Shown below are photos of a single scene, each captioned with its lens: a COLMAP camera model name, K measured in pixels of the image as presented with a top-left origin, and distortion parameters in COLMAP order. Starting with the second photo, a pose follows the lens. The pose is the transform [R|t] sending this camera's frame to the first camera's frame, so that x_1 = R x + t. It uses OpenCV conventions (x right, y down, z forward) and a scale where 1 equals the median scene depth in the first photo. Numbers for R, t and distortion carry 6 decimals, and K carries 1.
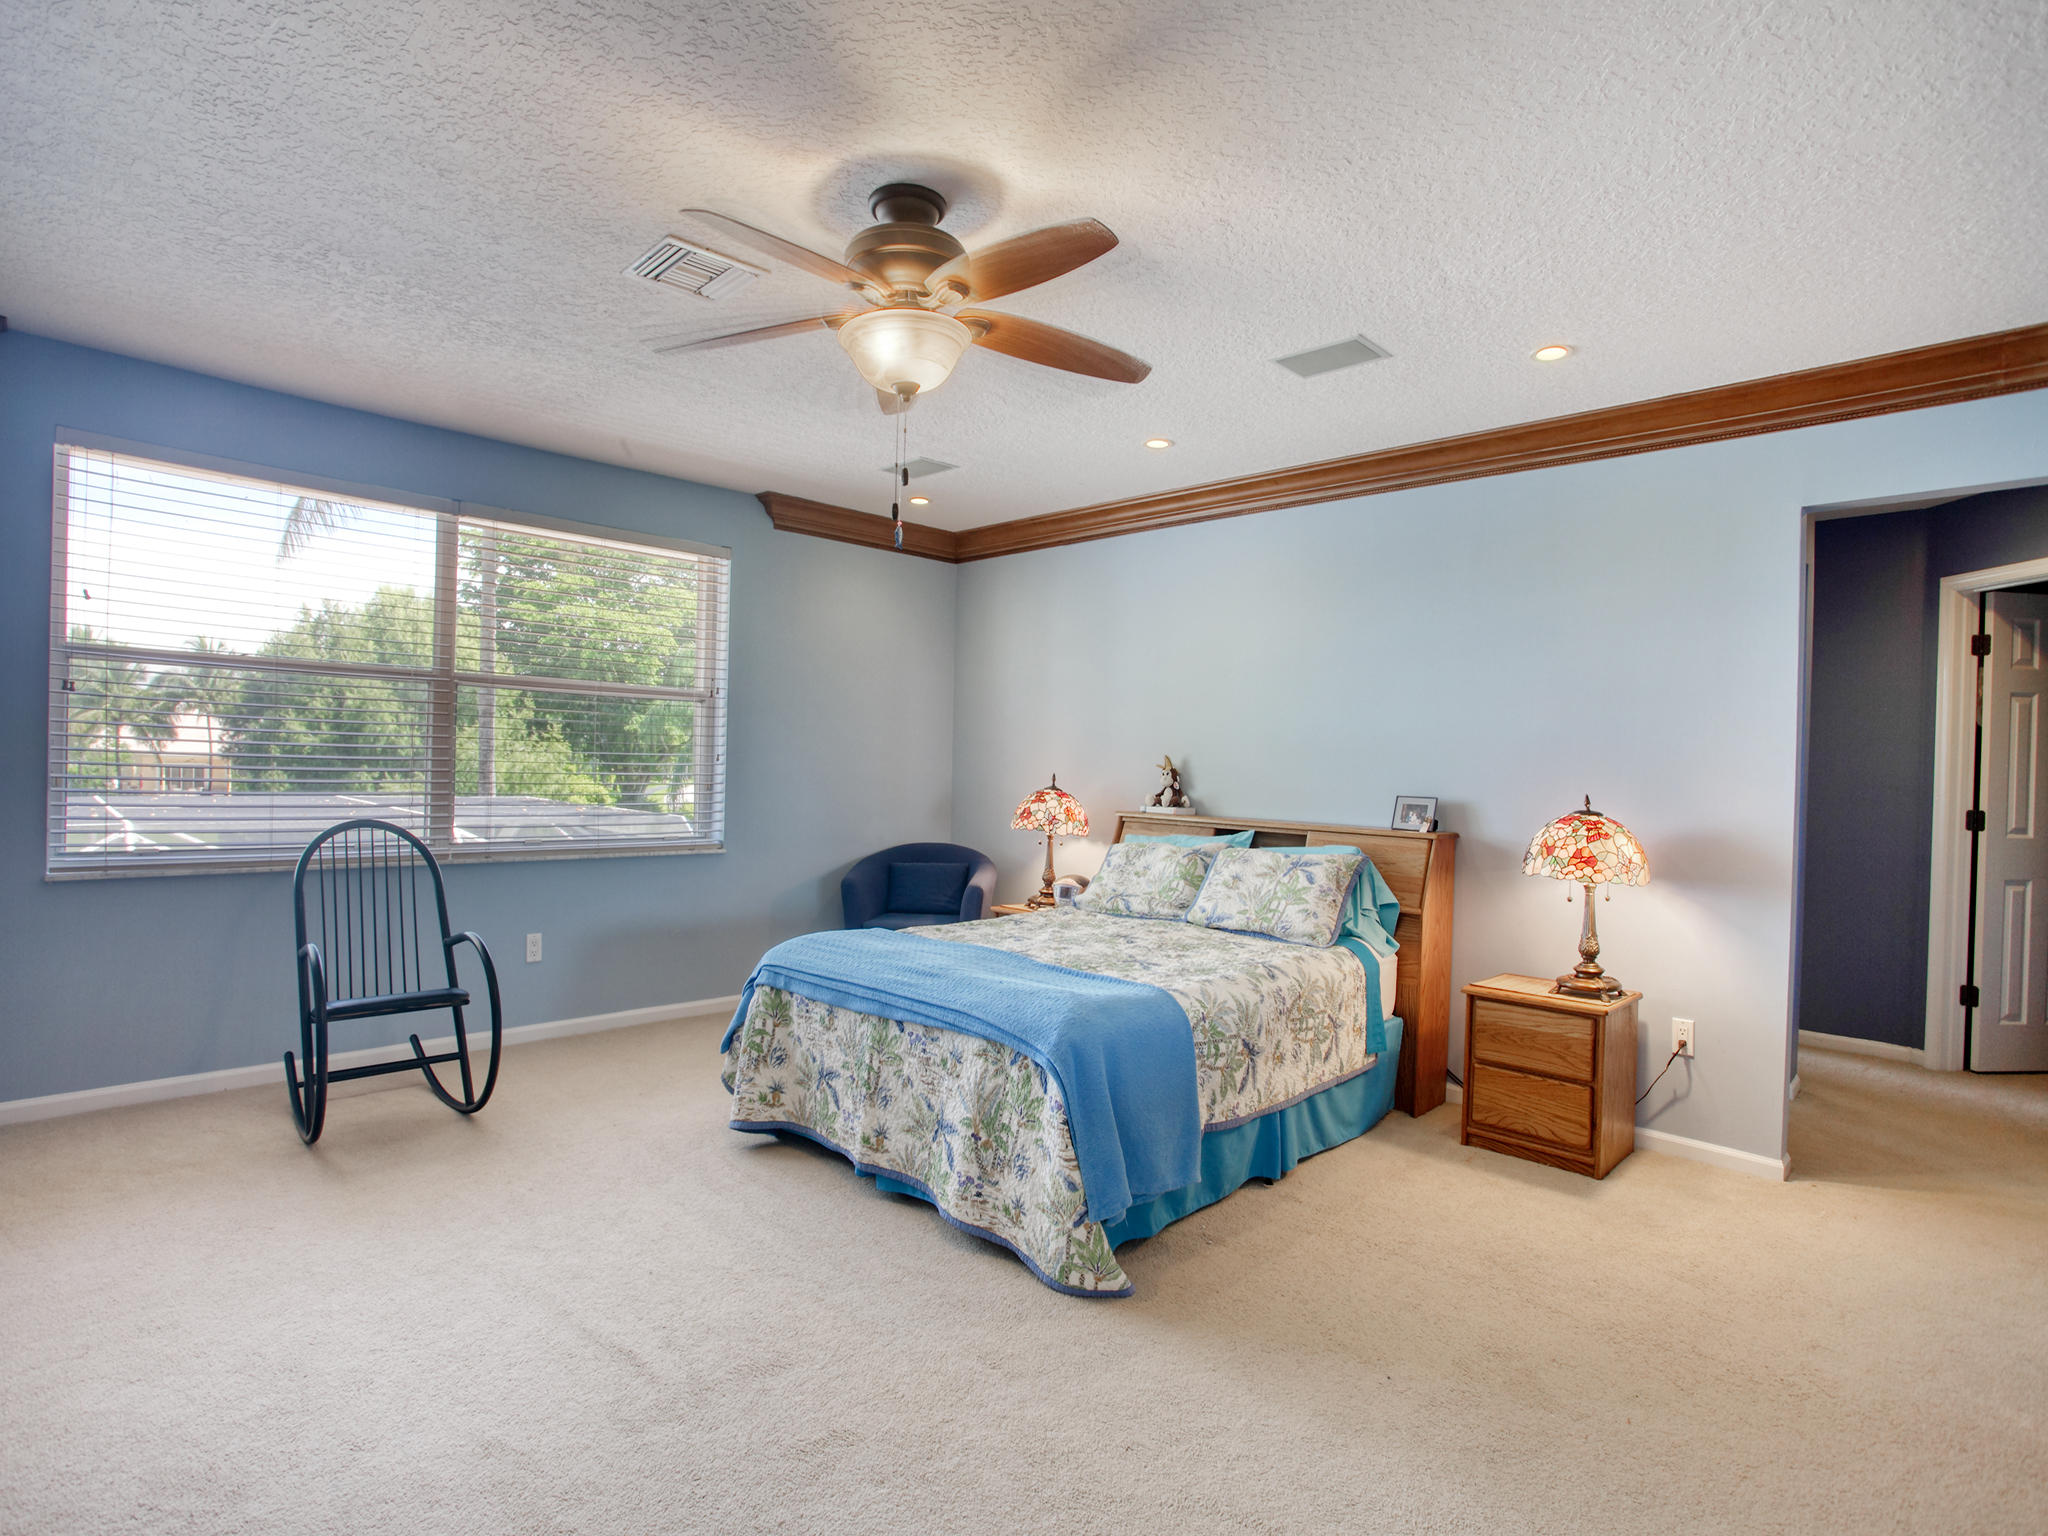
lens RADIAL K [[1037.3, 0, 1010.5], [0, 1037.3, 773.7], [0, 0, 1]] dist [-0.071122, 0.029802]
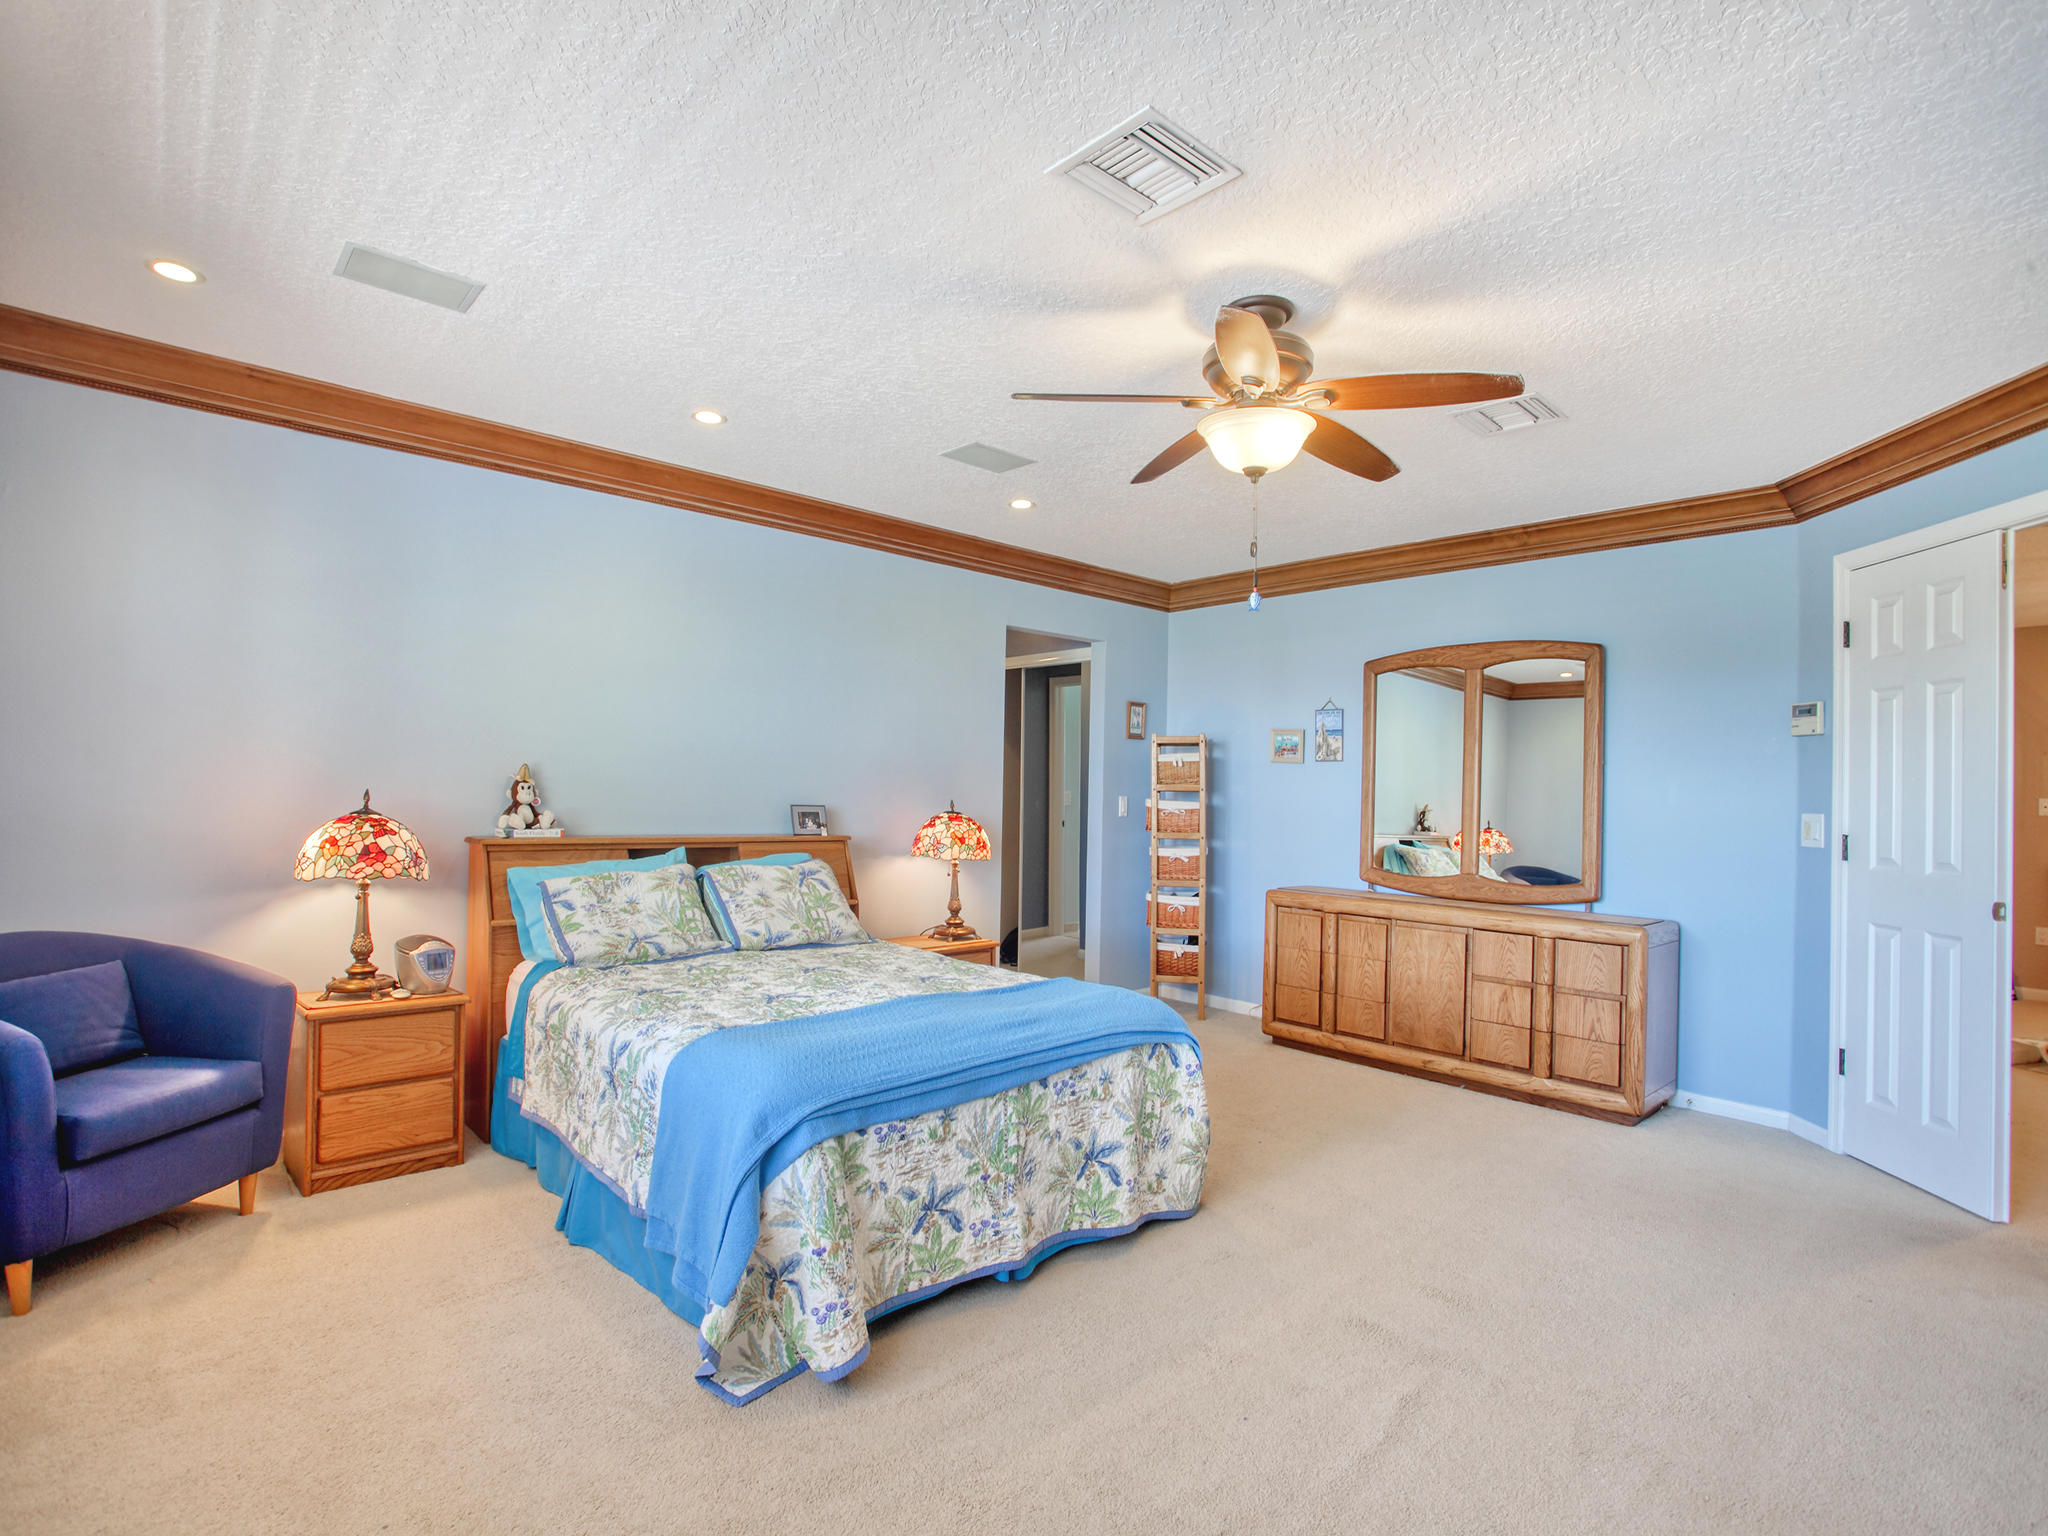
lens RADIAL K [[1037.3, 0, 1010.5], [0, 1037.3, 773.7], [0, 0, 1]] dist [-0.071122, 0.029802]
pose [[0.027779, -0.011398, 0.999549, -0.983594], [-0.016636, 0.999791, 0.011863, -0.038483], [-0.999476, -0.016958, 0.027584, 0.974544]]
